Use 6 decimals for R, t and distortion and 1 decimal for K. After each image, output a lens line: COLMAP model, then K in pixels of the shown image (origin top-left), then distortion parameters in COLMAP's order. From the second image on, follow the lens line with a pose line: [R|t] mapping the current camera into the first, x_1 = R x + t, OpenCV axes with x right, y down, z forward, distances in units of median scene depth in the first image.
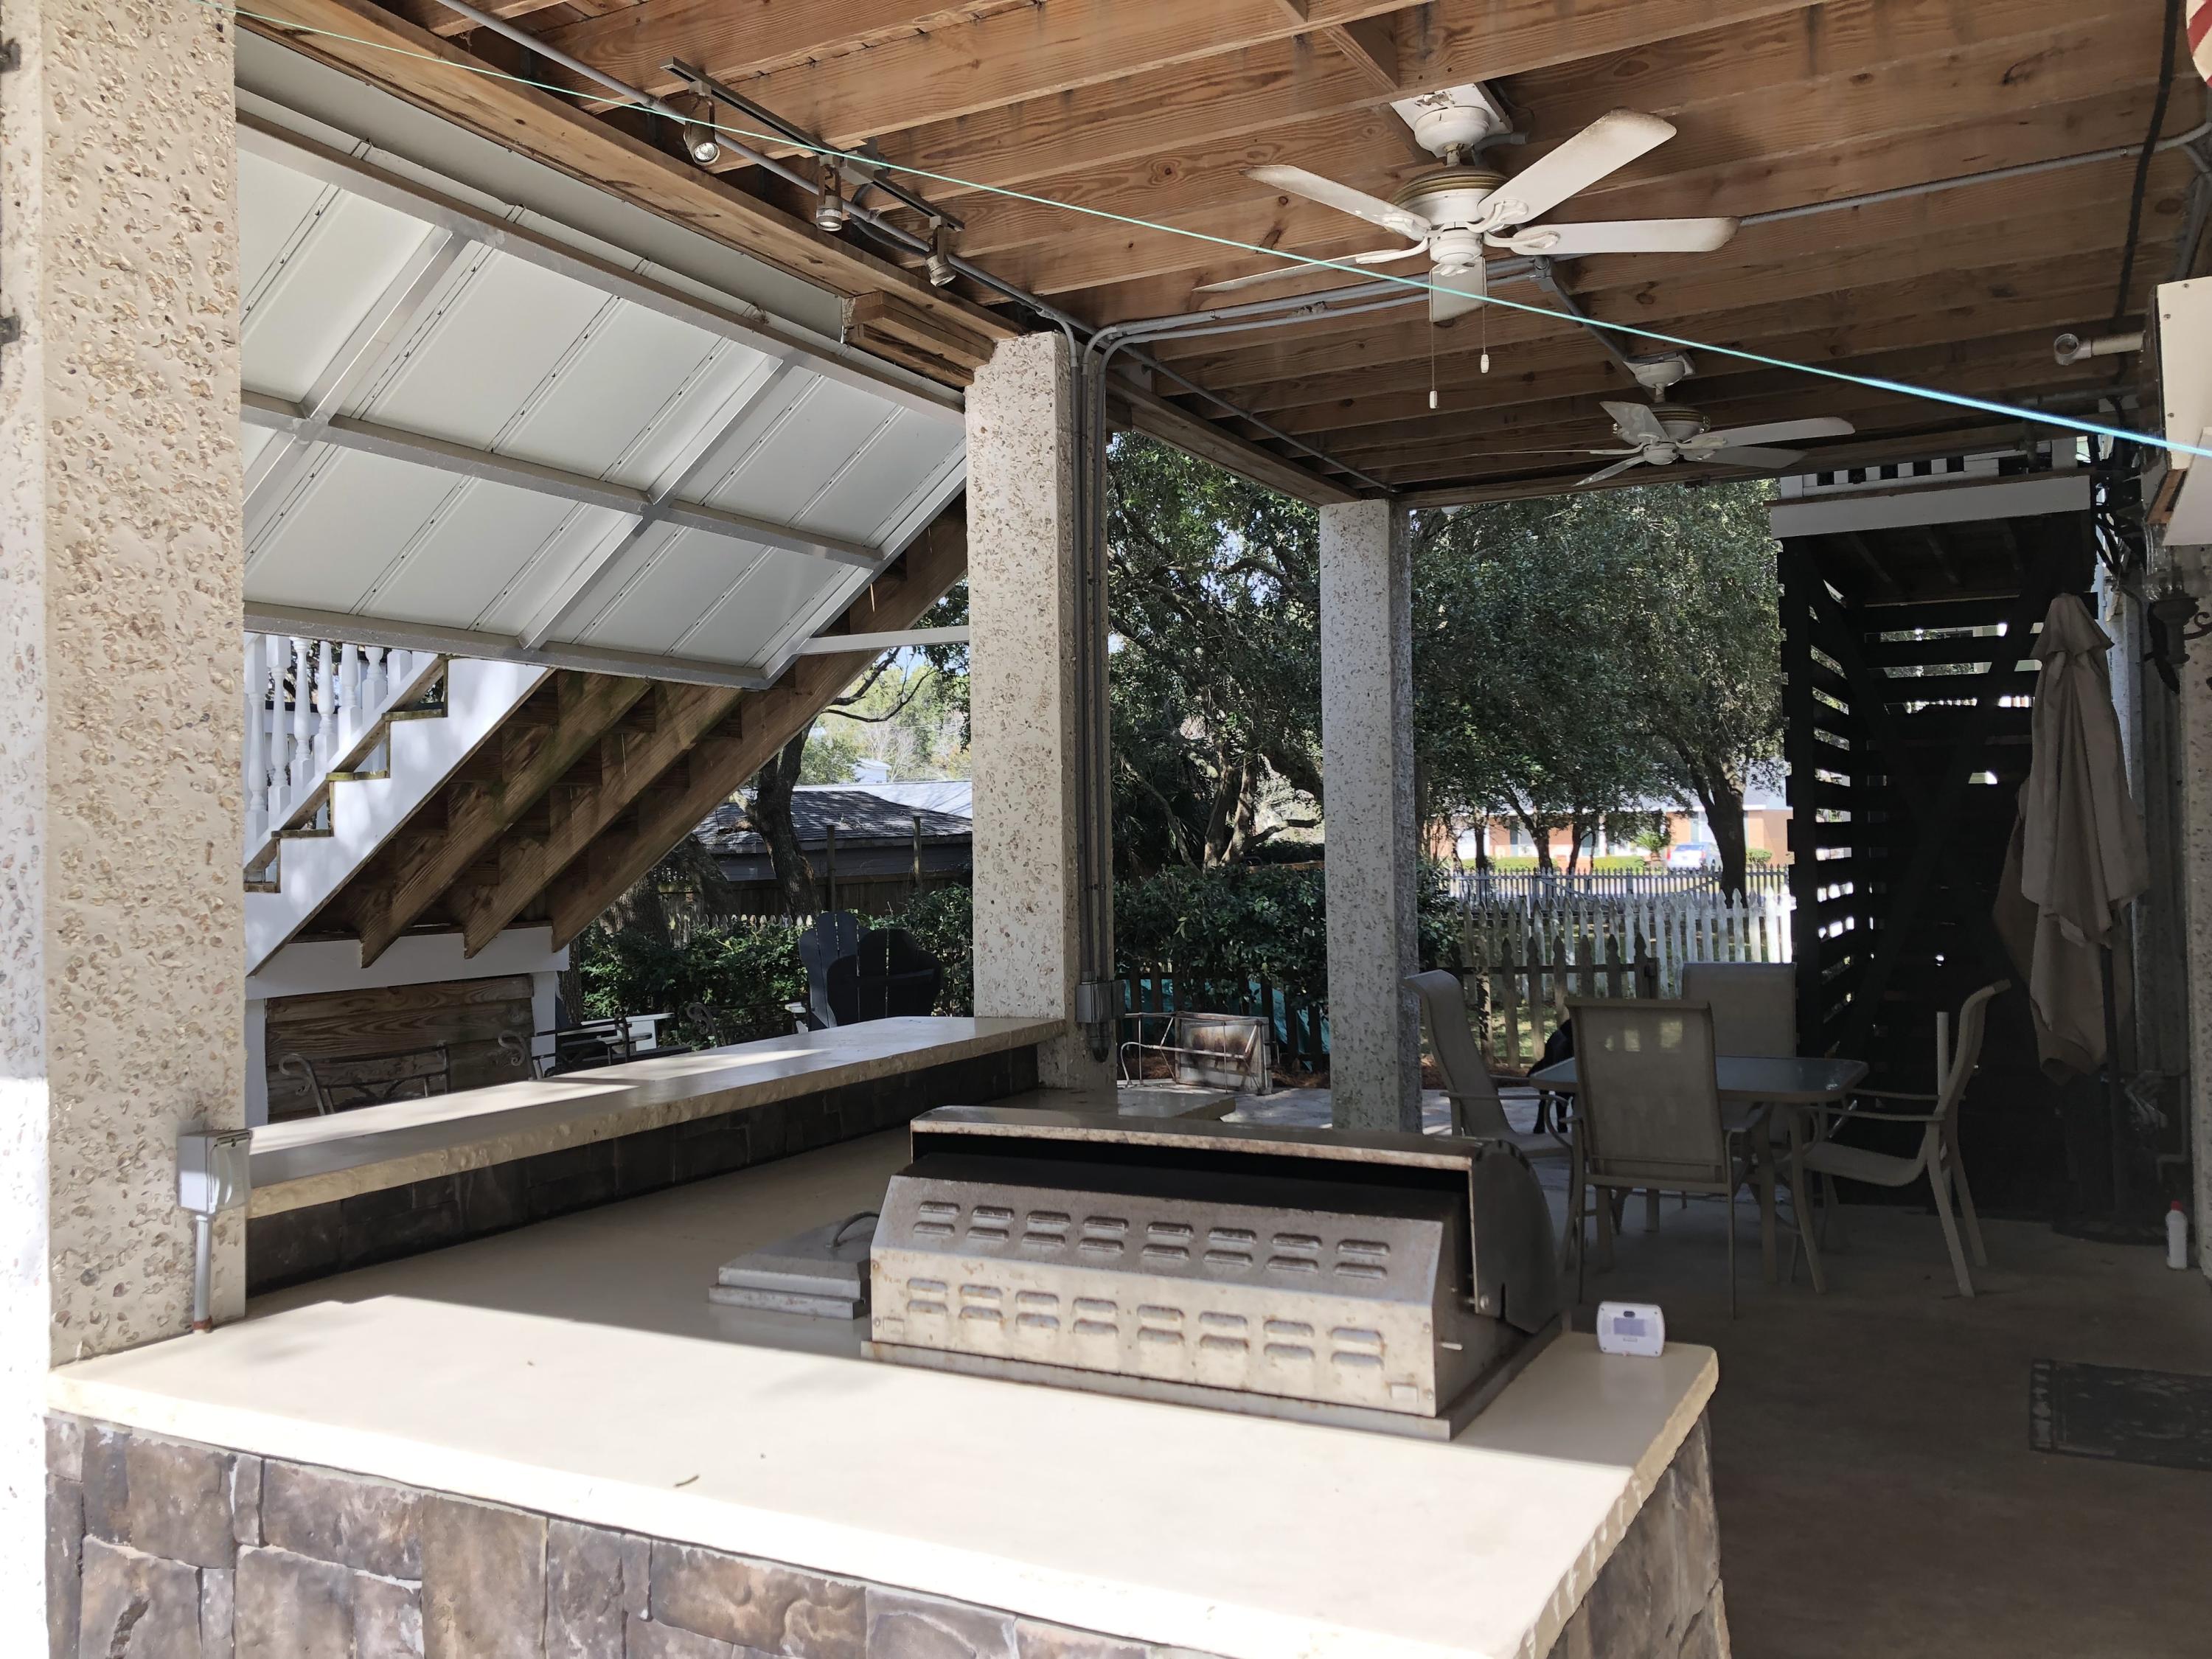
lens RADIAL K [[1830.5, 0, 1067.4], [0, 1830.5, 804.8], [0, 0, 1]] dist [0.042088, -0.050270]
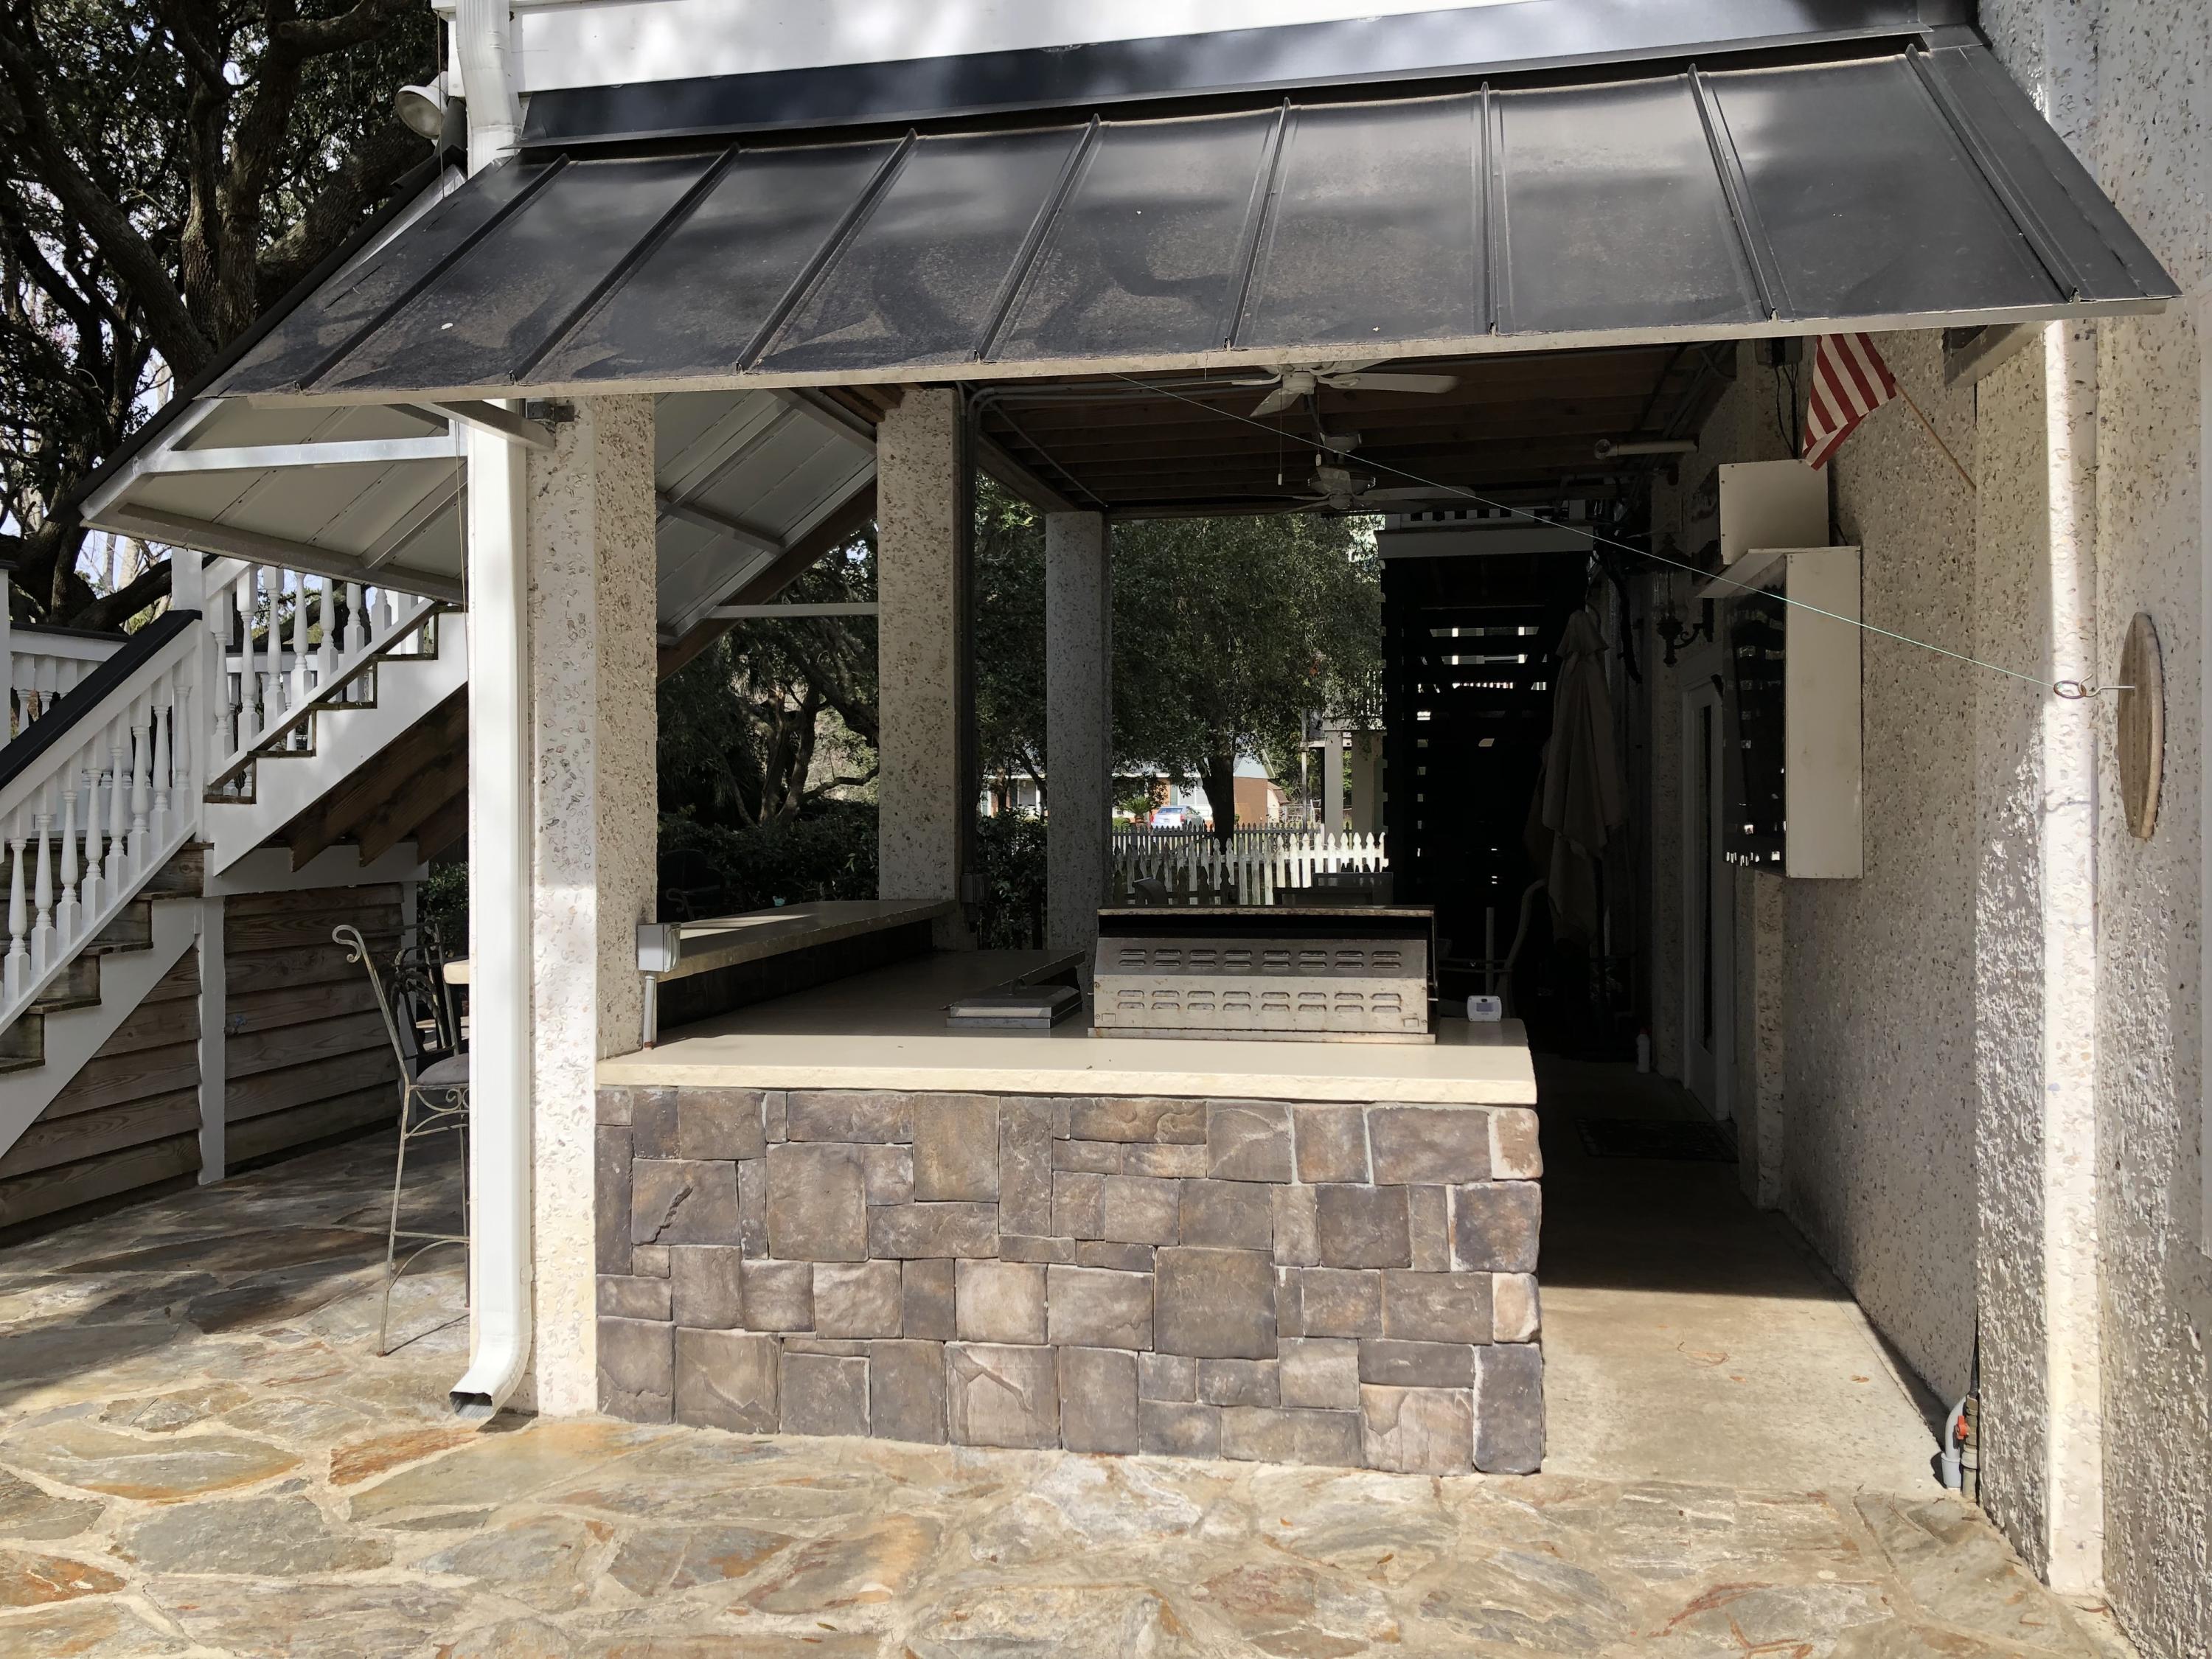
lens RADIAL K [[1830.5, 0, 1100.0], [0, 1830.5, 808.9], [0, 0, 1]] dist [0.042088, -0.050270]
pose [[0.955998, 0.010015, 0.293203, -0.524946], [-0.016361, 0.999682, 0.019197, 0.039810], [-0.292918, -0.023149, 0.955857, -0.576402]]
